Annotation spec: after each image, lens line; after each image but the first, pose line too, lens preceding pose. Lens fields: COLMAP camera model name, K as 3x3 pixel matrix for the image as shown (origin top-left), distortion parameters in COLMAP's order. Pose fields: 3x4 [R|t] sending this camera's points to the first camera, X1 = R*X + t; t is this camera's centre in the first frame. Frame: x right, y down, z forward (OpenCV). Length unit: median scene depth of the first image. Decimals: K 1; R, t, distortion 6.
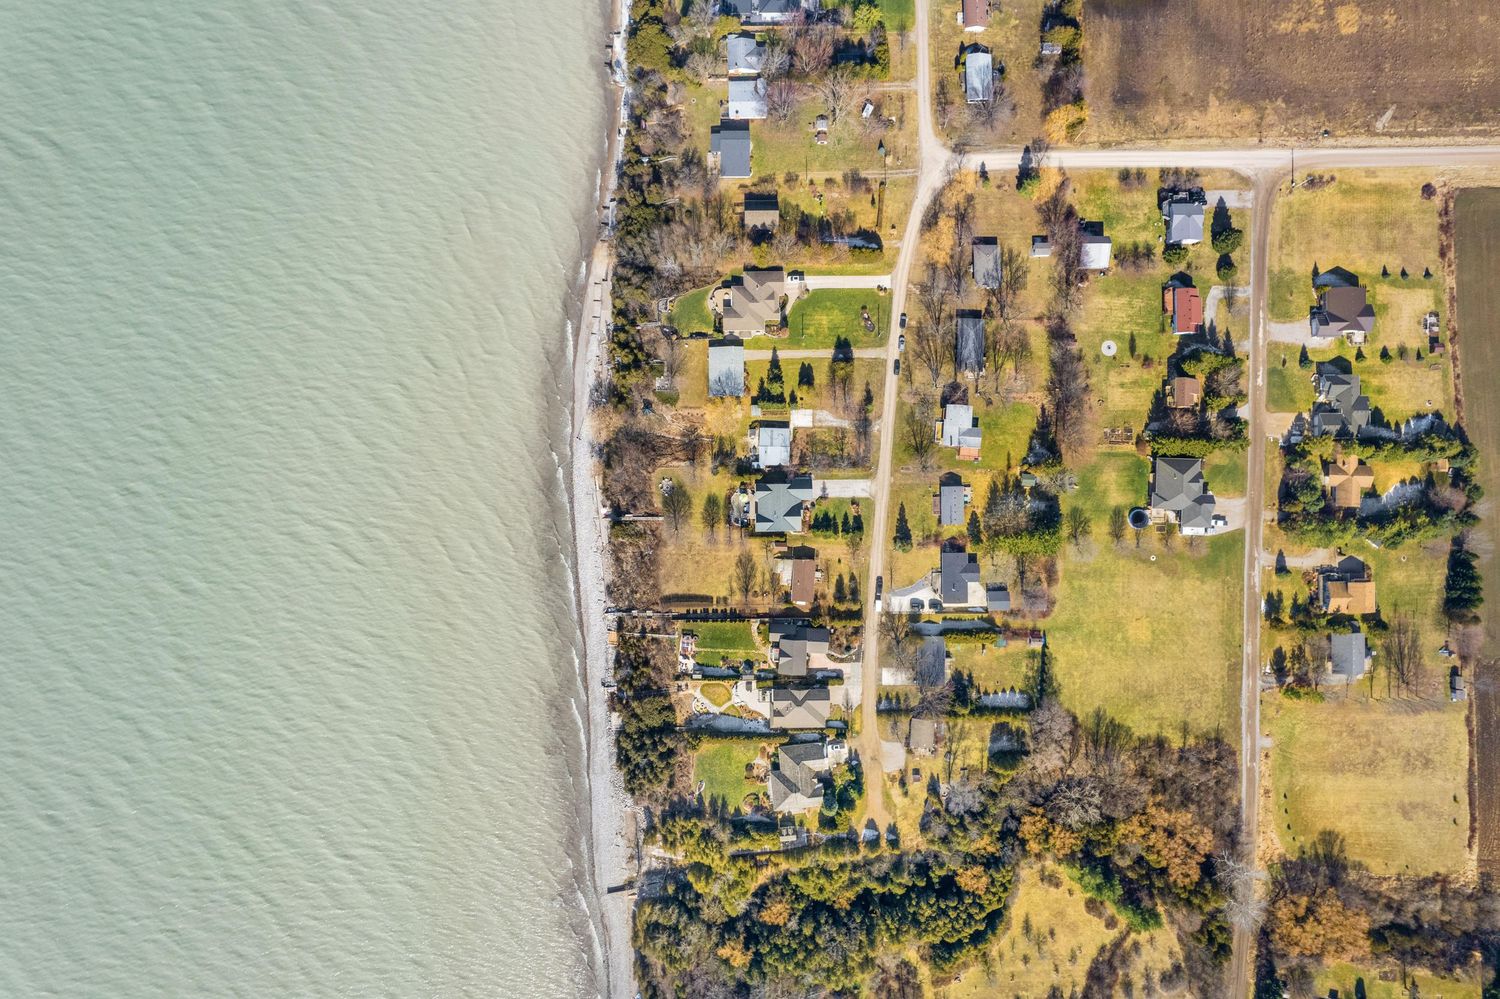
lens RADIAL K [[938.8, 0, 754.4], [0, 938.8, 502.3], [0, 0, 1]] dist [-0.071323, 0.066621]
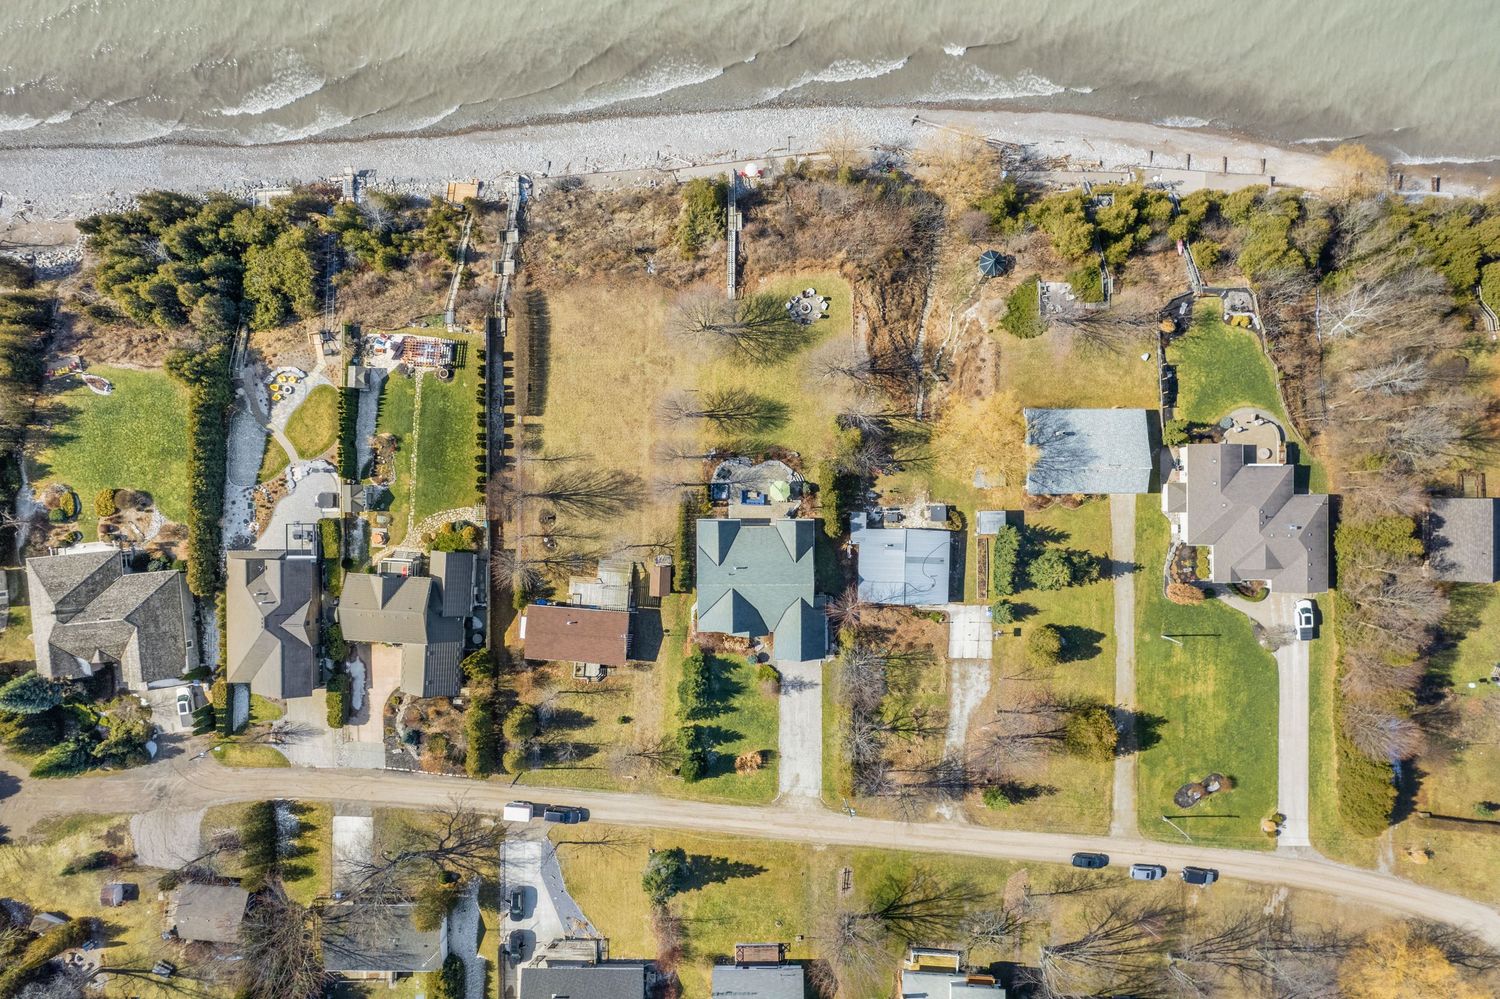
lens RADIAL K [[938.8, 0, 754.4], [0, 938.8, 502.3], [0, 0, 1]] dist [-0.071323, 0.066621]
pose [[-0.007346, 0.999909, -0.011319, -0.001628], [-0.999905, -0.007214, 0.011737, 0.001390], [0.011654, 0.011404, 0.999867, 0.585427]]
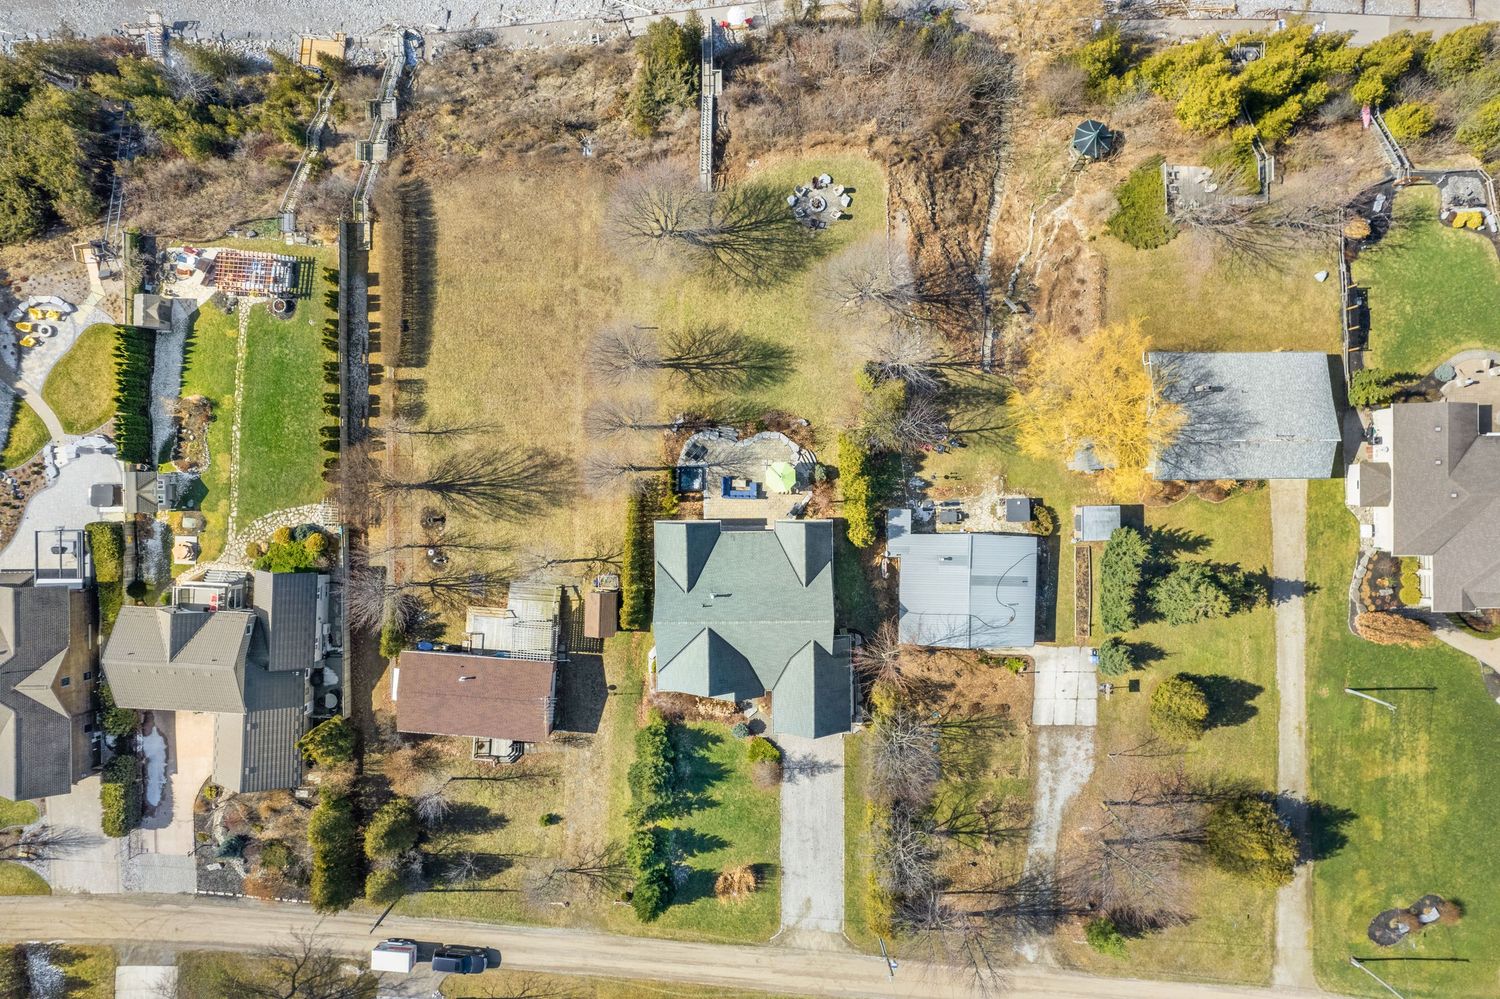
lens RADIAL K [[941.5, 0, 755.4], [0, 941.5, 503.2], [0, 0, 1]] dist [-0.097335, 0.100276]
pose [[-0.002052, 0.999988, -0.004498, -0.002593], [-0.999975, -0.002022, 0.006736, 0.000467], [0.006727, 0.004512, 0.999967, 0.722886]]
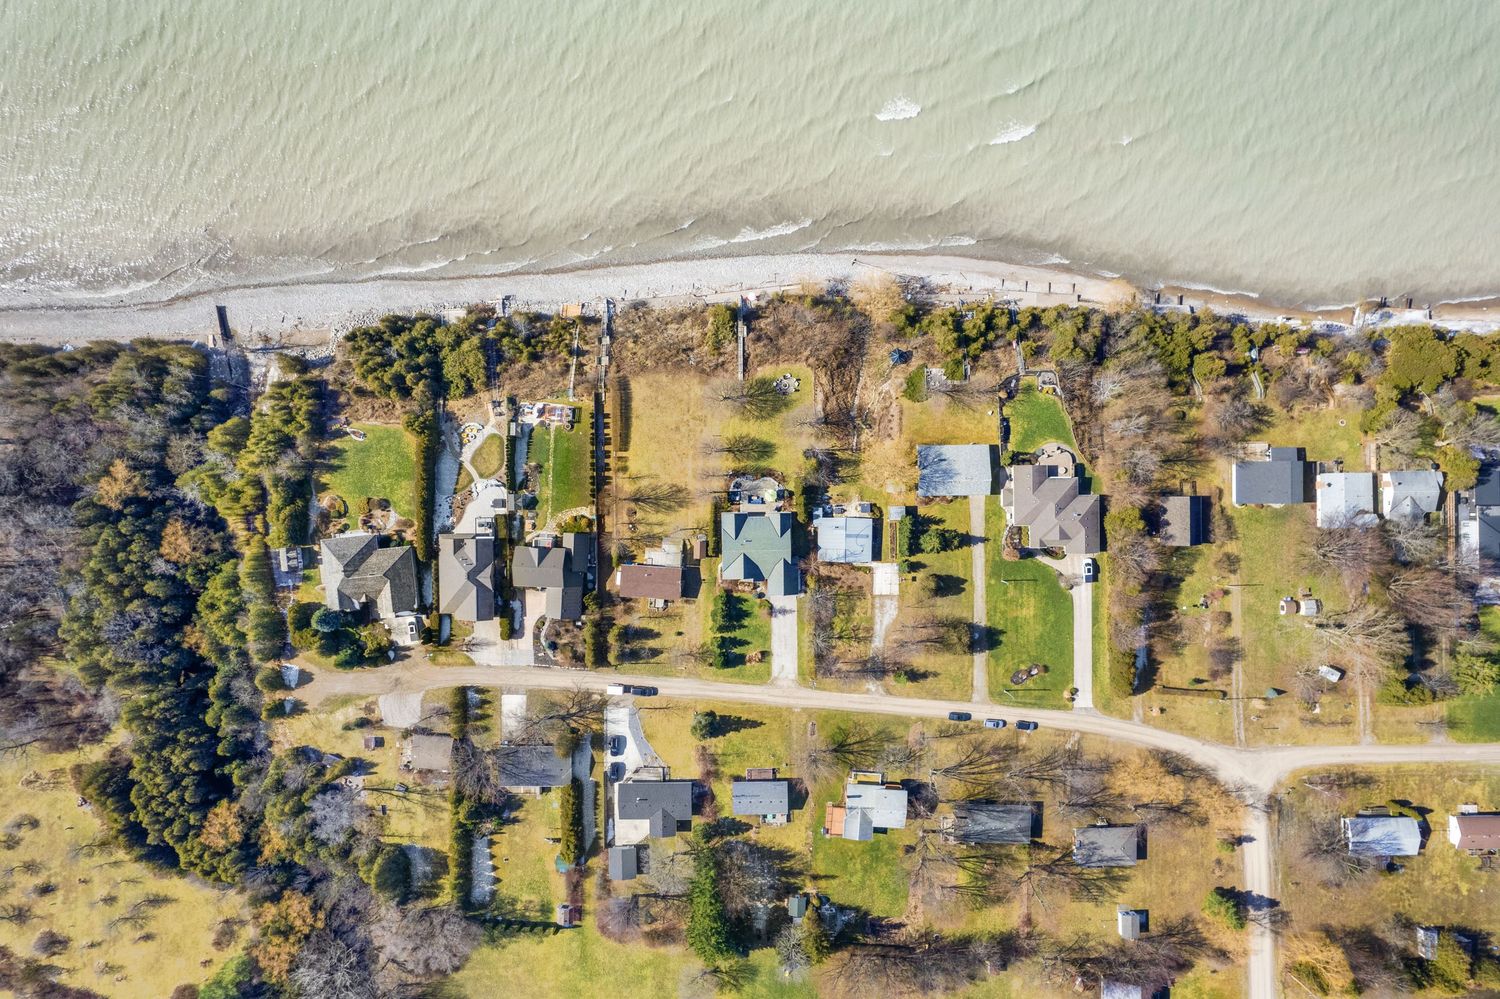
lens RADIAL K [[938.8, 0, 754.4], [0, 938.8, 502.3], [0, 0, 1]] dist [-0.071323, 0.066621]
pose [[0.001422, 0.999970, -0.007613, -0.001113], [-0.999920, 0.001518, 0.012555, -0.001509], [0.012566, 0.007595, 0.999892, 0.308205]]
